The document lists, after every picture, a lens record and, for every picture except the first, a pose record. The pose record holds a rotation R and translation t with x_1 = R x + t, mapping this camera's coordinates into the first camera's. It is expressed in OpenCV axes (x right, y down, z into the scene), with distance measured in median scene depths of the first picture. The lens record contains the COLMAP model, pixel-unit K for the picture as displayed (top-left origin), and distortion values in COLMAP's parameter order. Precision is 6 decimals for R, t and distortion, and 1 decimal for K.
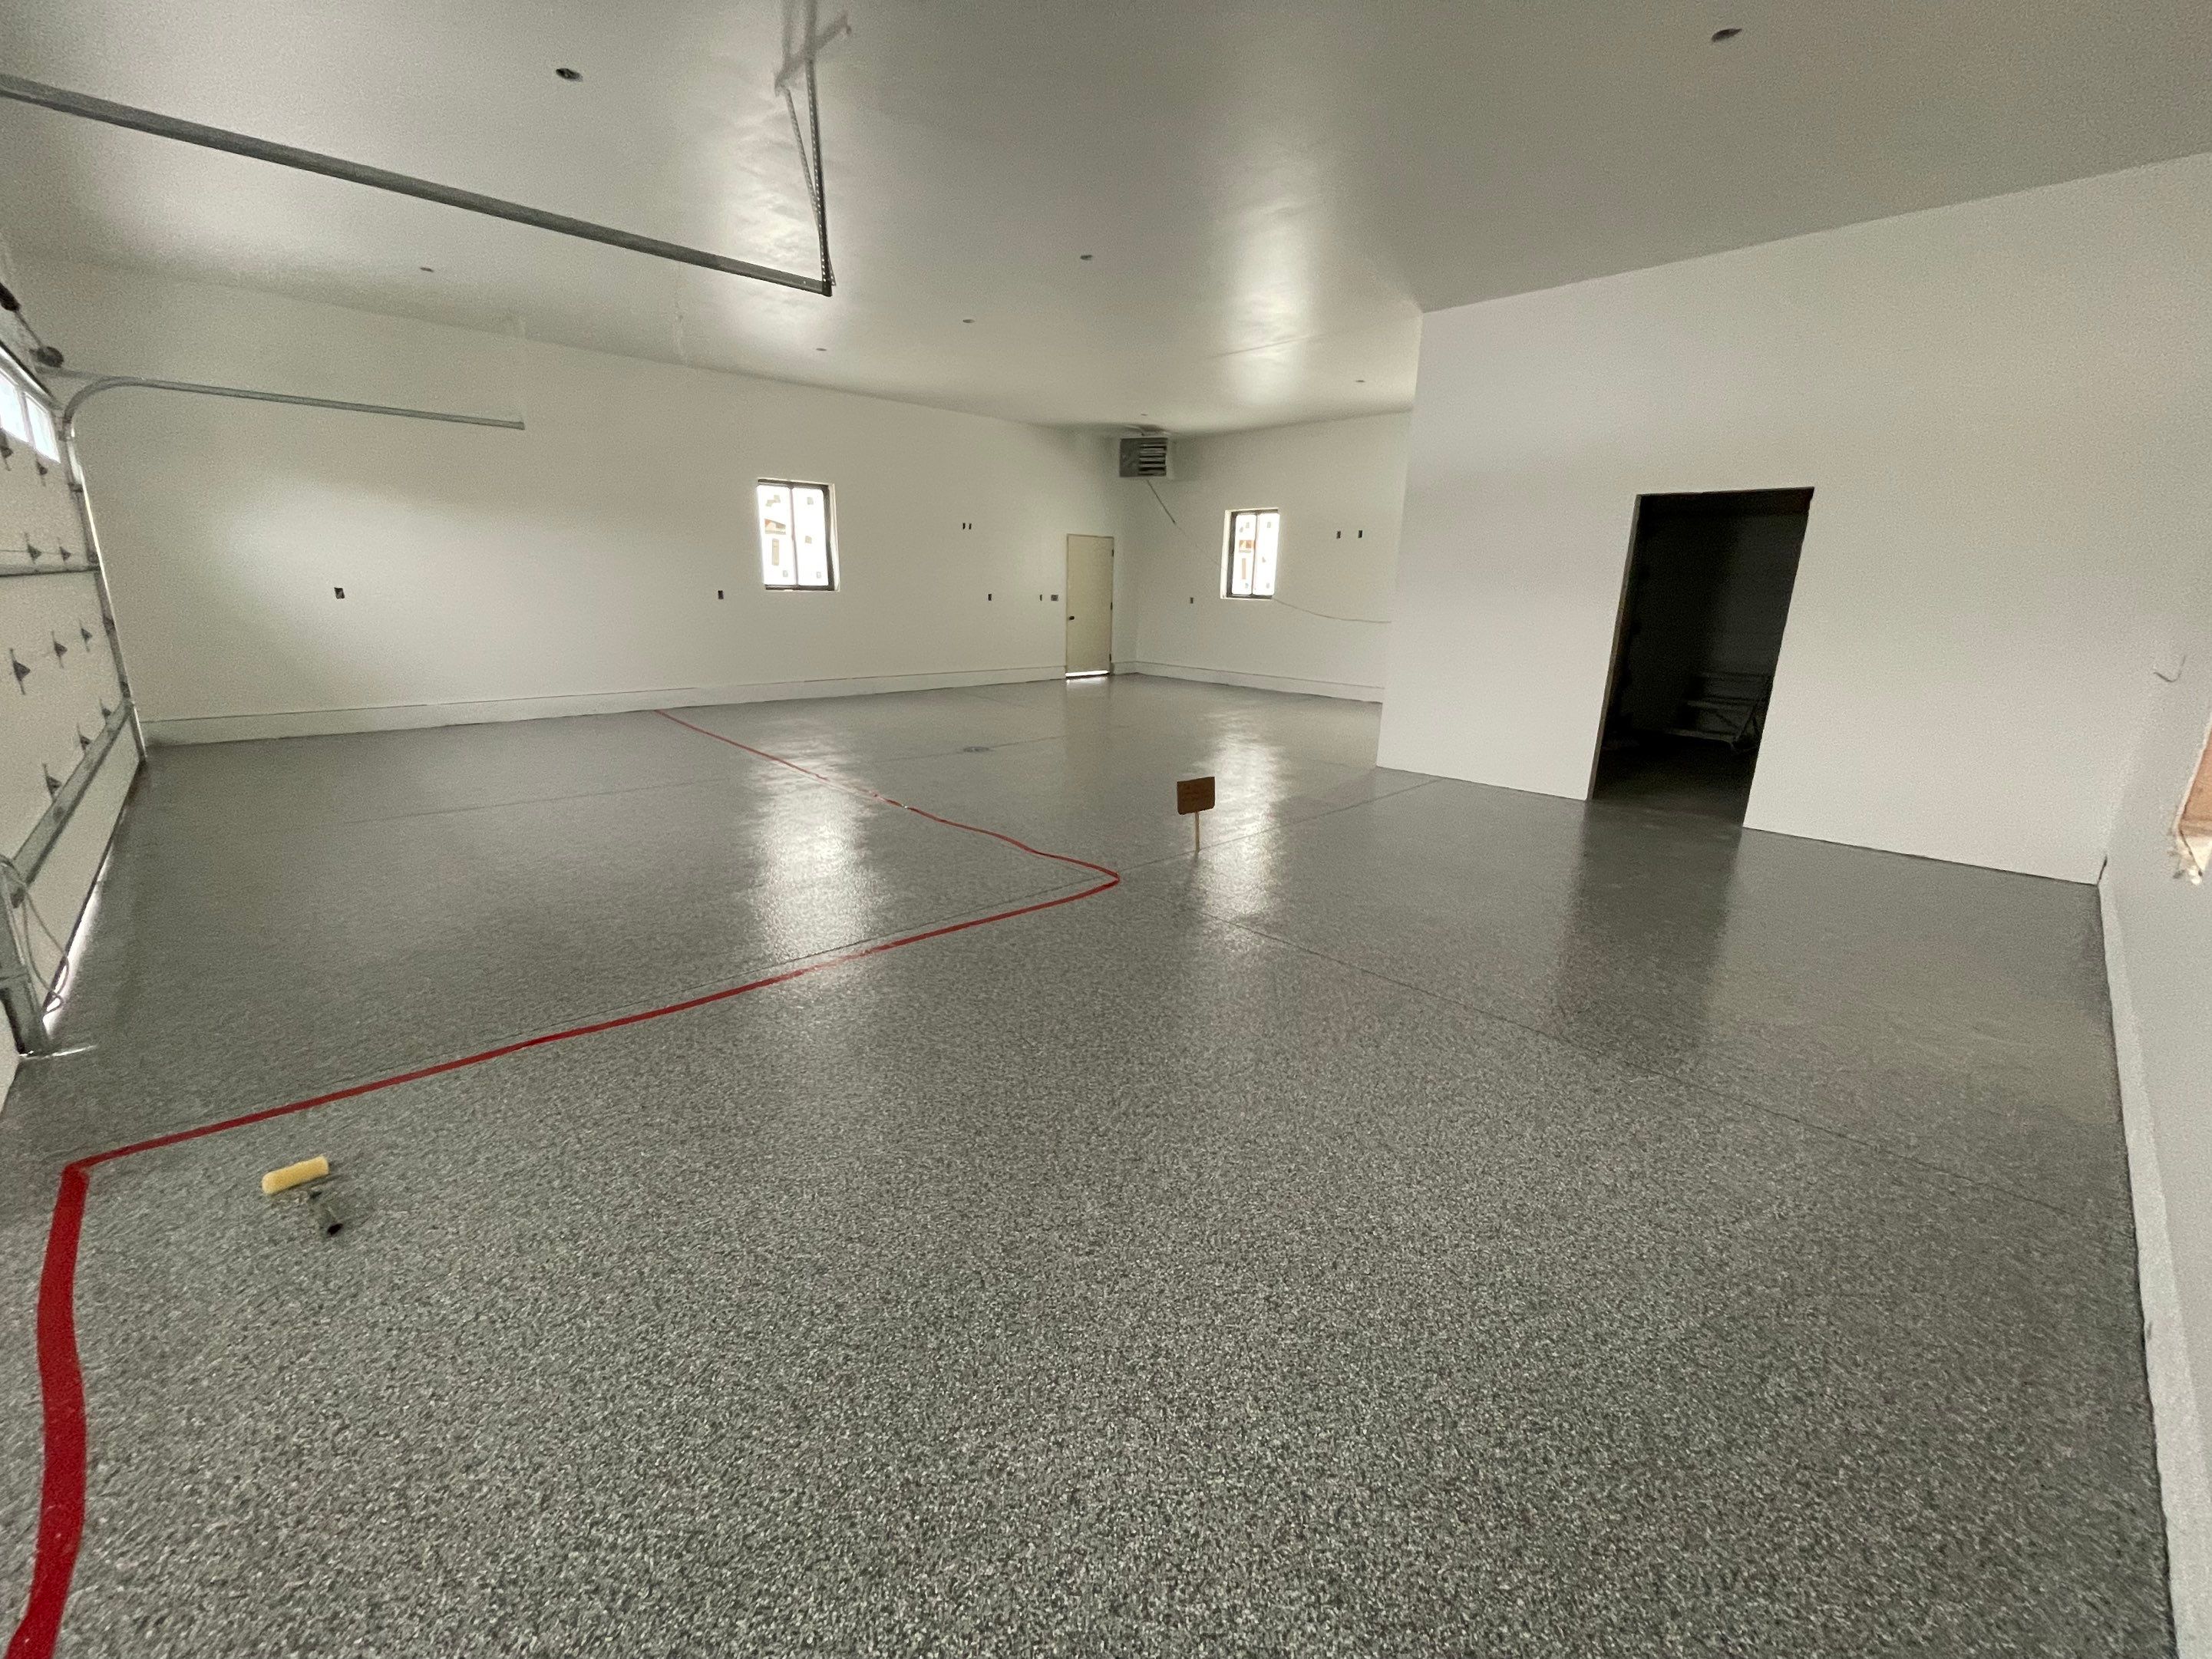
lens RADIAL K [[898.0, 0, 1100.8], [0, 898.0, 835.7], [0, 0, 1]] dist [-0.013362, 0.001211]
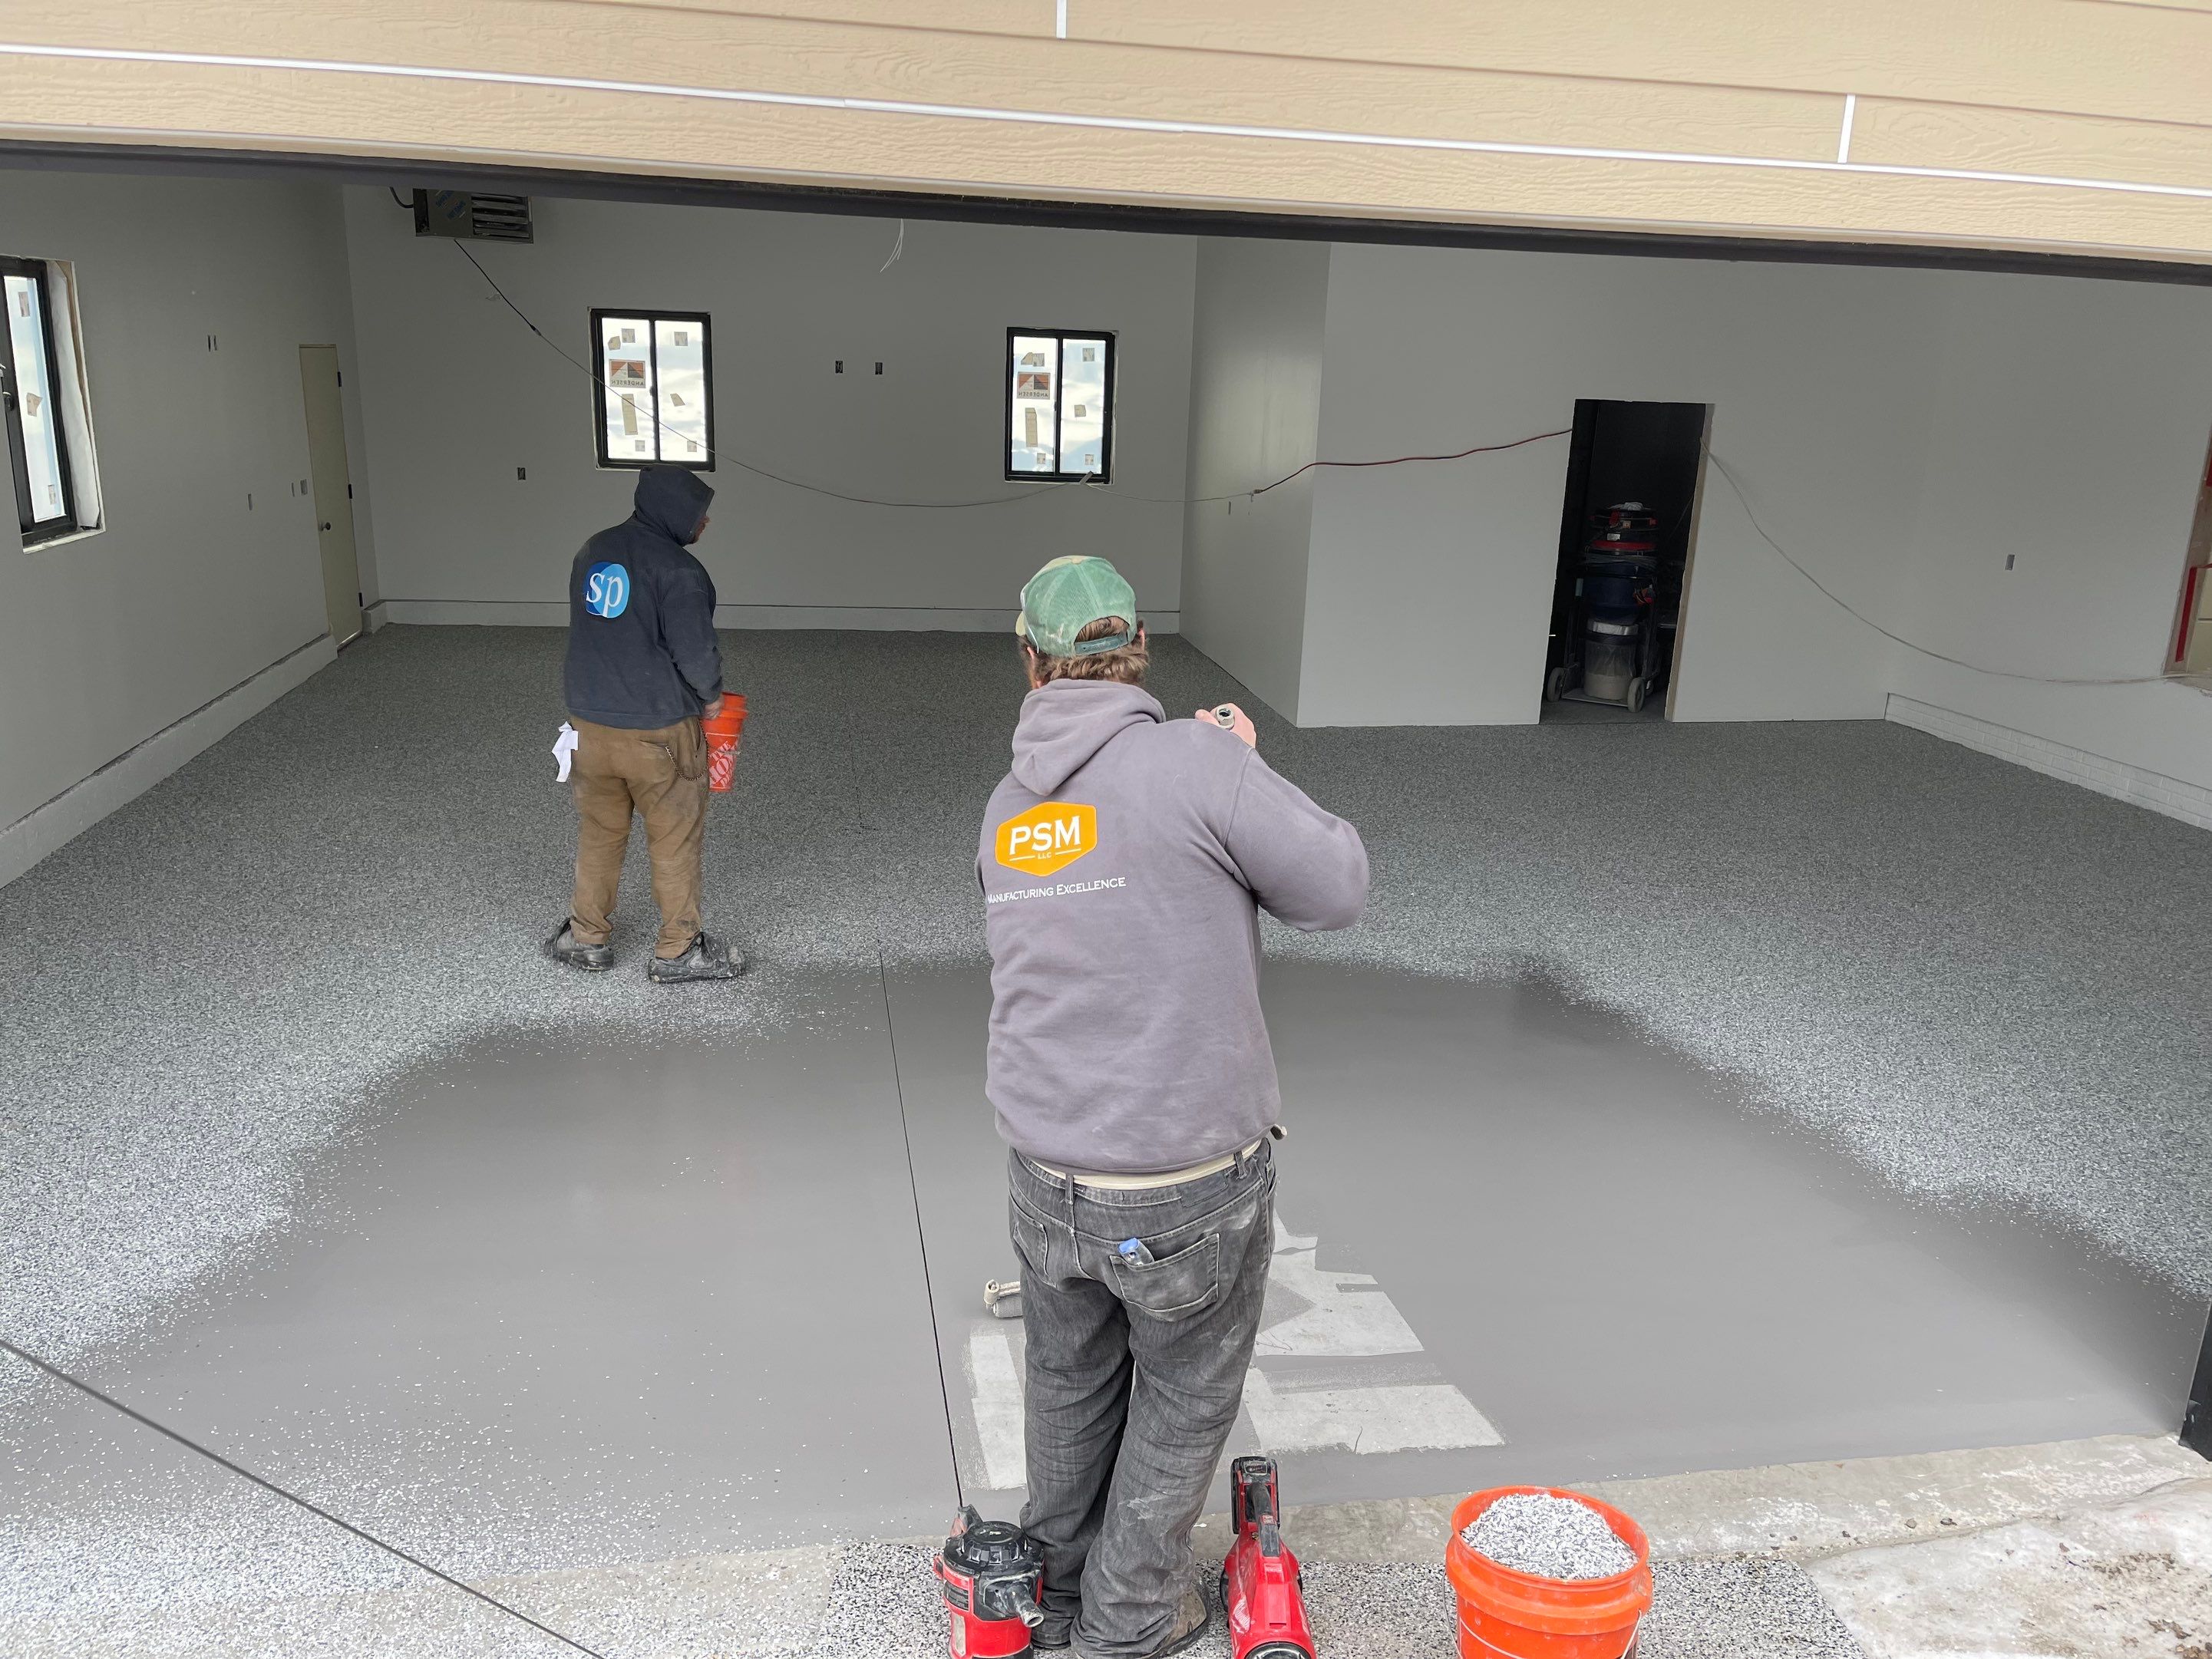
lens RADIAL K [[1687.0, 0, 1128.3], [0, 1687.0, 833.3], [0, 0, 1]] dist [0.042579, -0.052618]
pose [[0.539582, -0.227395, 0.810644, -0.715063], [0.203634, 0.969497, 0.136412, -0.162026], [-0.816936, 0.091469, 0.569428, 0.234662]]
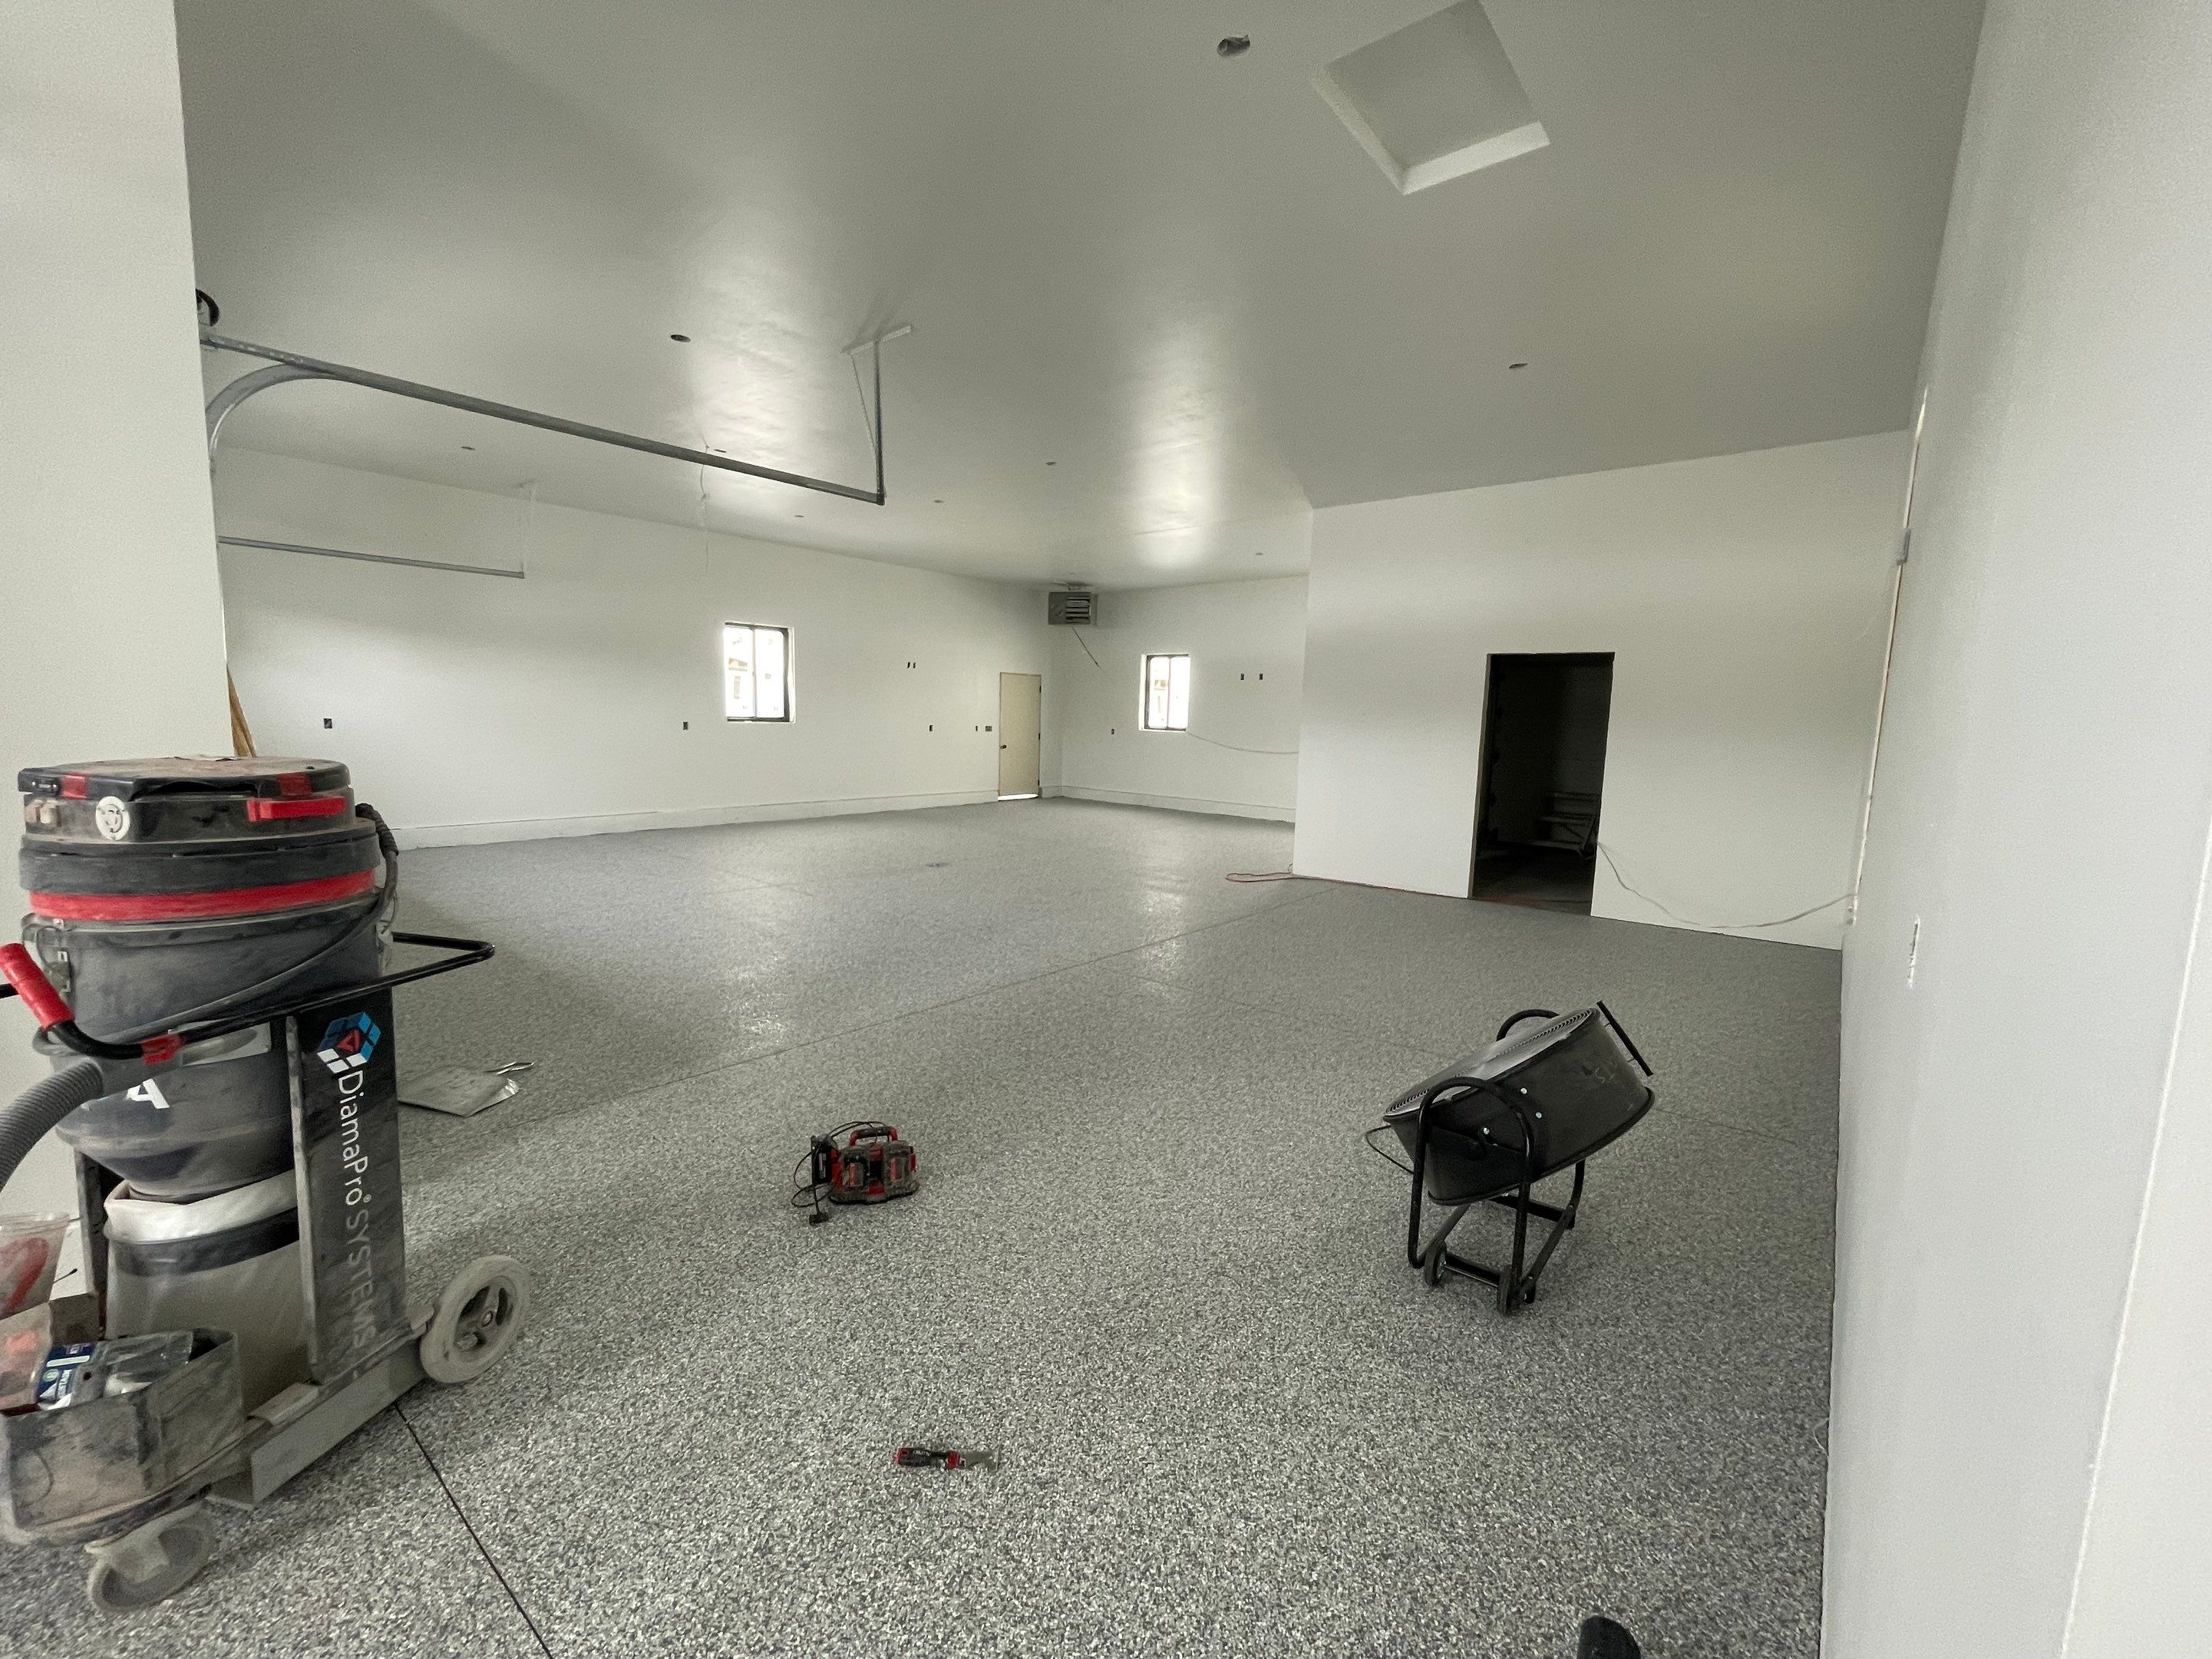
lens RADIAL K [[898.0, 0, 1100.7], [0, 898.0, 841.9], [0, 0, 1]] dist [-0.013362, 0.001211]
pose [[0.993462, -0.009042, 0.113800, -0.052231], [0.023785, 0.991376, -0.128869, 0.017738], [-0.111654, 0.130734, 0.985110, -0.088188]]
